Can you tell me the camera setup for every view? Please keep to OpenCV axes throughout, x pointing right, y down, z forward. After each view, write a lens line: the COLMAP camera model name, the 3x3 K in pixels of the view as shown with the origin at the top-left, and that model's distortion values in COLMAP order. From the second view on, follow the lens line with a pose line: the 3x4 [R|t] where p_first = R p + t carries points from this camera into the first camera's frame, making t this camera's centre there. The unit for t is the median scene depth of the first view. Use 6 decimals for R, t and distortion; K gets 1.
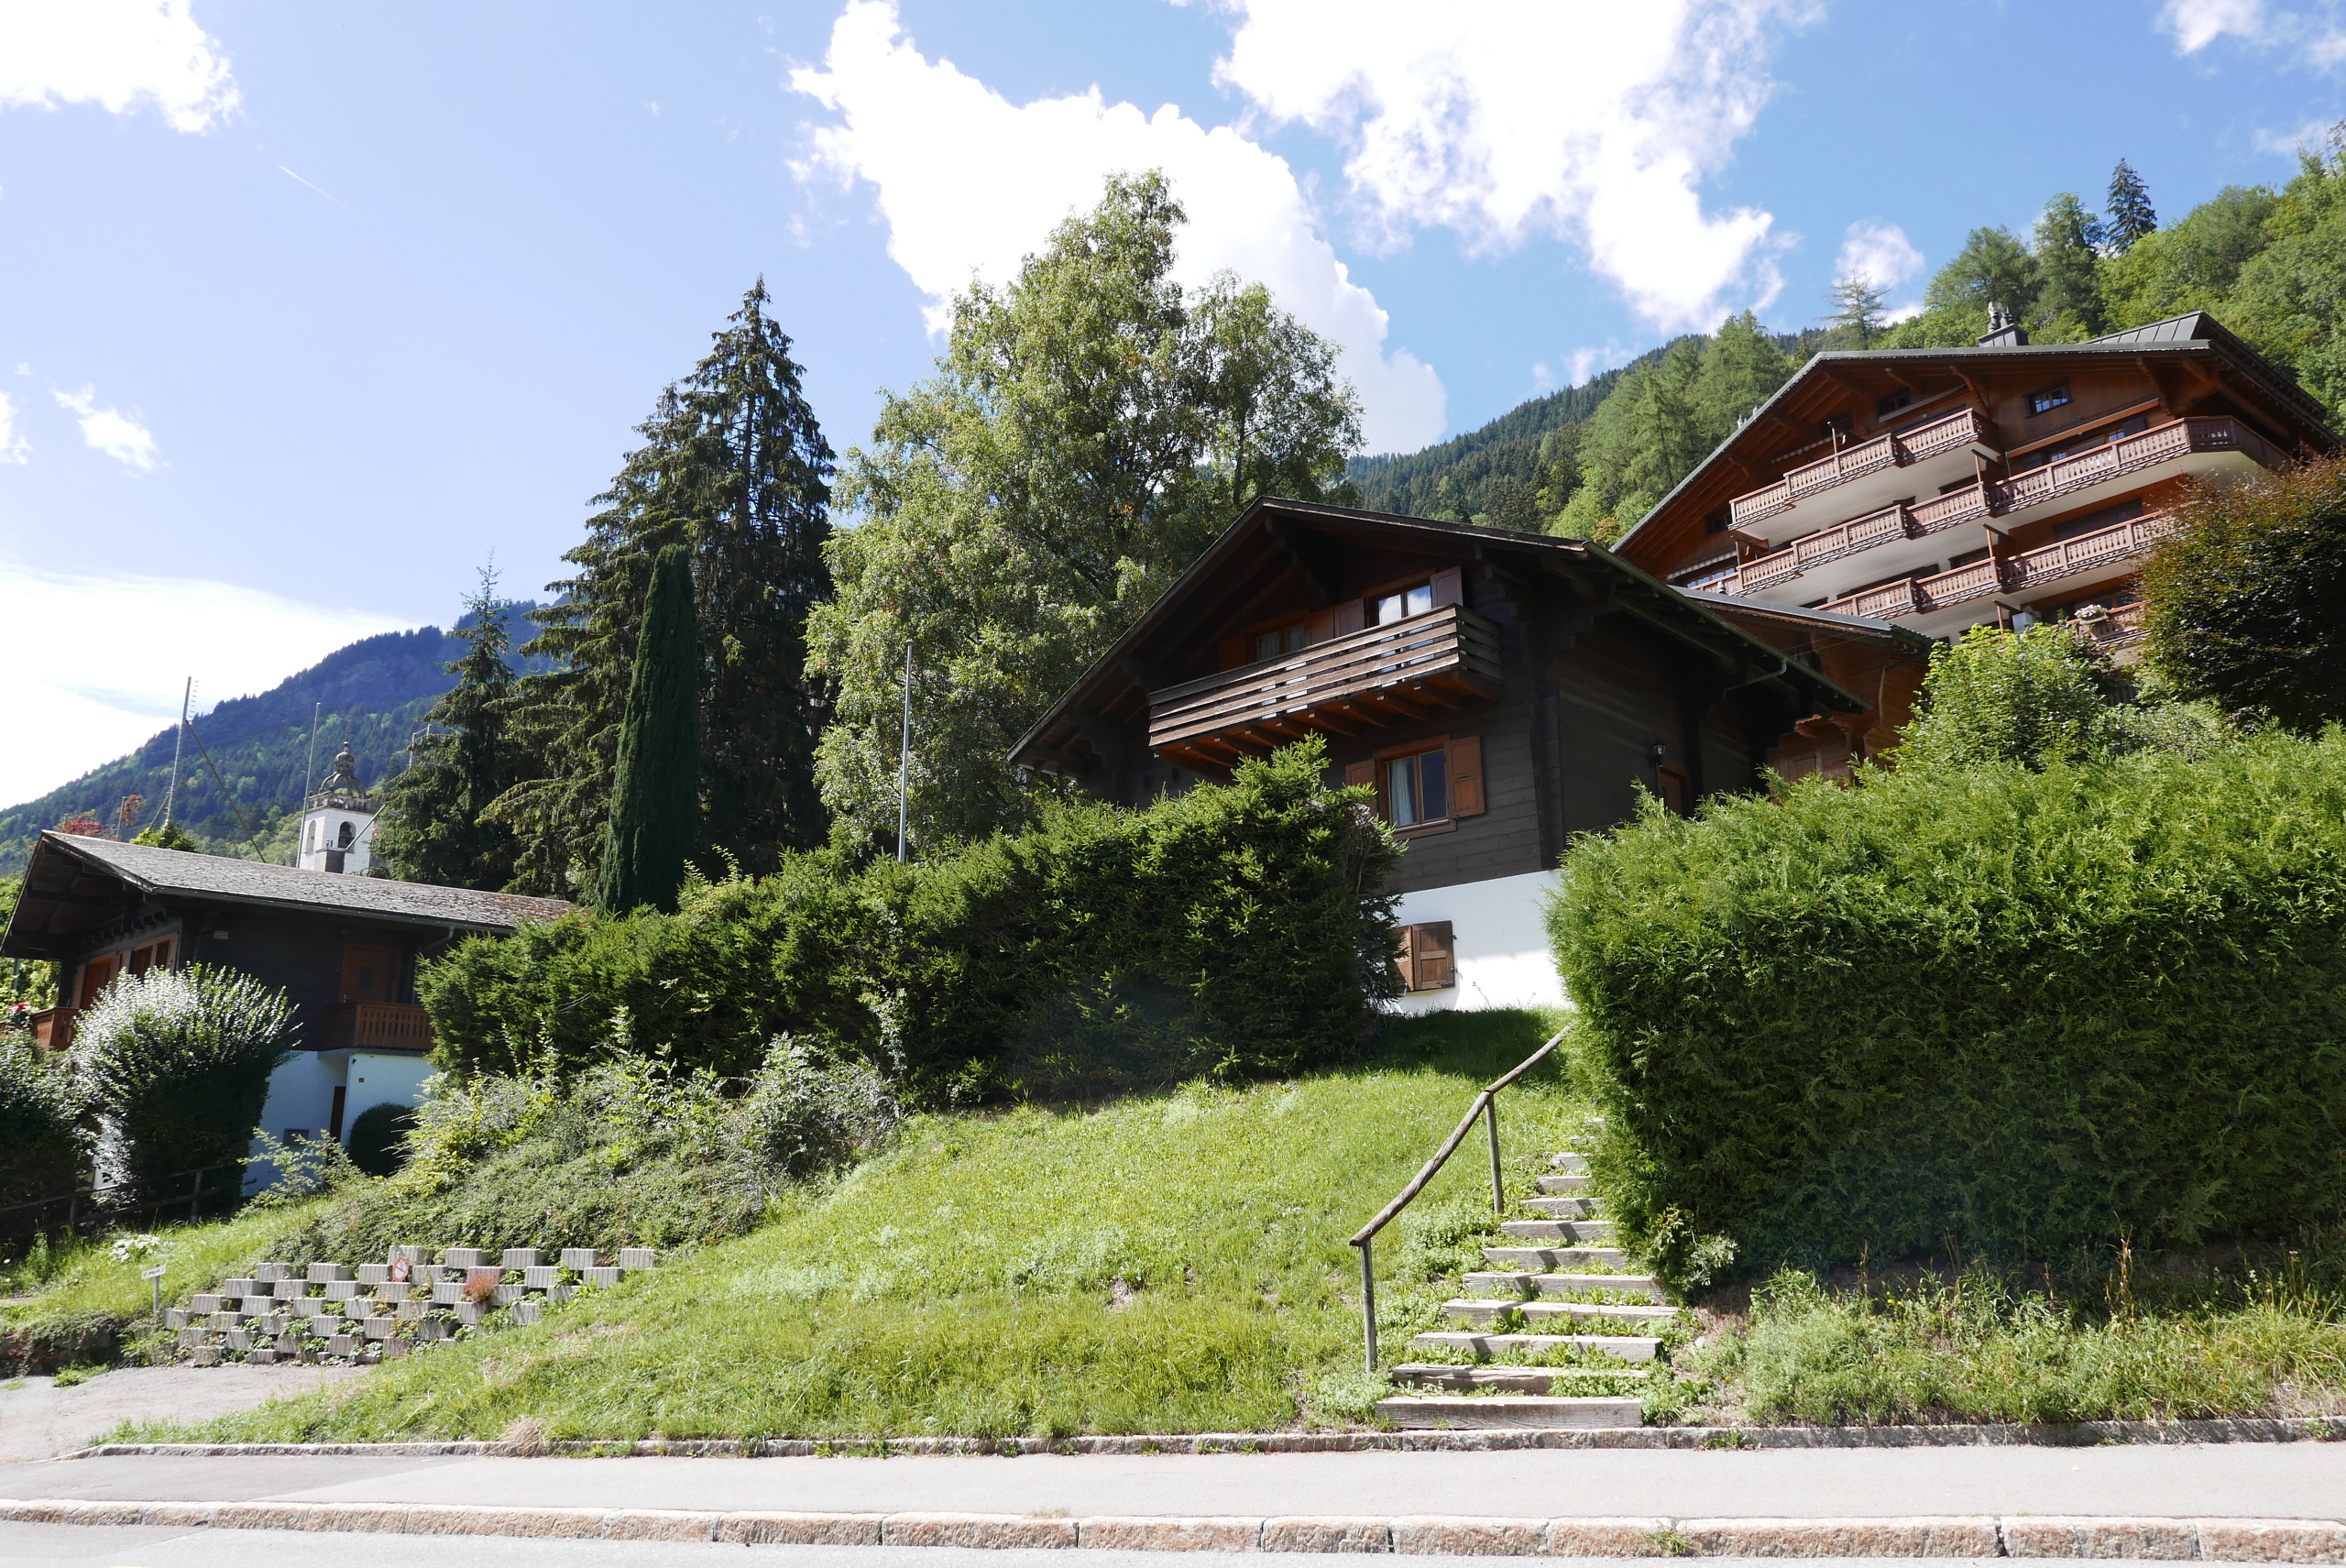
lens RADIAL K [[1632.2, 0, 1173.0], [0, 1632.2, 784.0], [0, 0, 1]] dist [-0.035964, 0.025257]
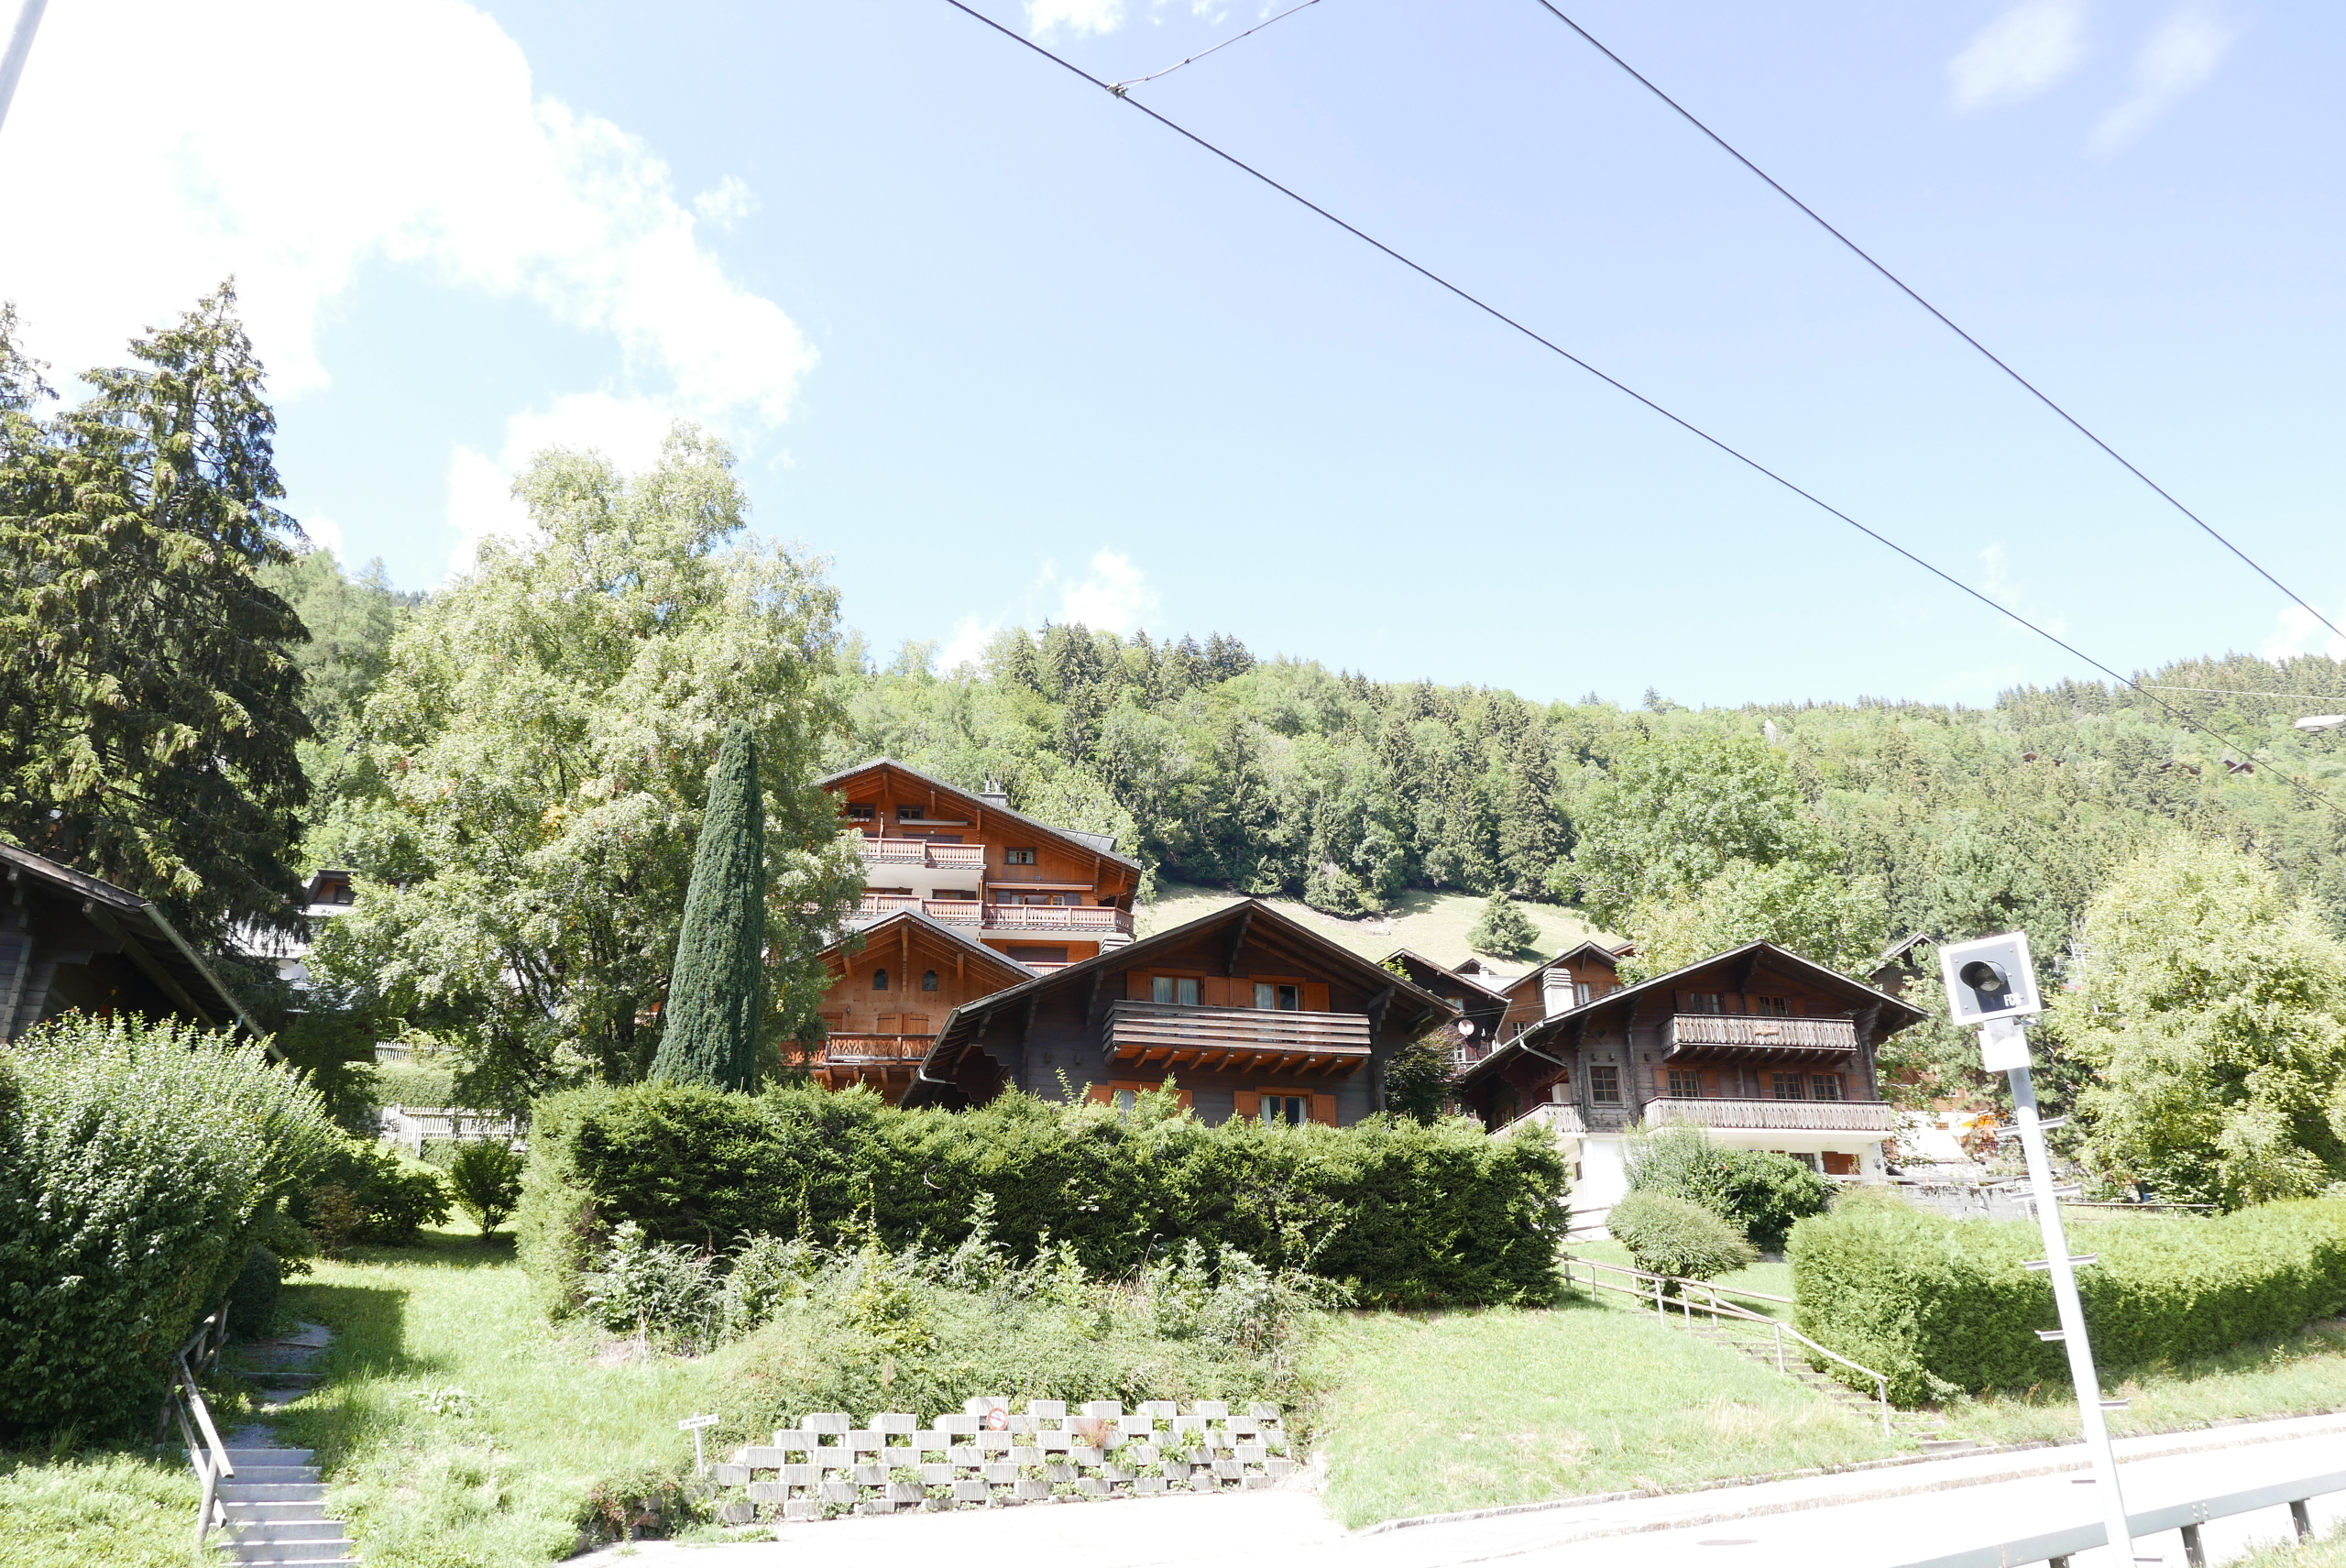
lens RADIAL K [[1632.2, 0, 1173.0], [0, 1632.2, 784.0], [0, 0, 1]] dist [-0.035964, 0.025257]
pose [[0.513619, 0.340290, 0.787654, -1.352141], [-0.201274, 0.940161, -0.274929, 0.165962], [-0.834077, -0.017326, 0.551376, 0.291824]]
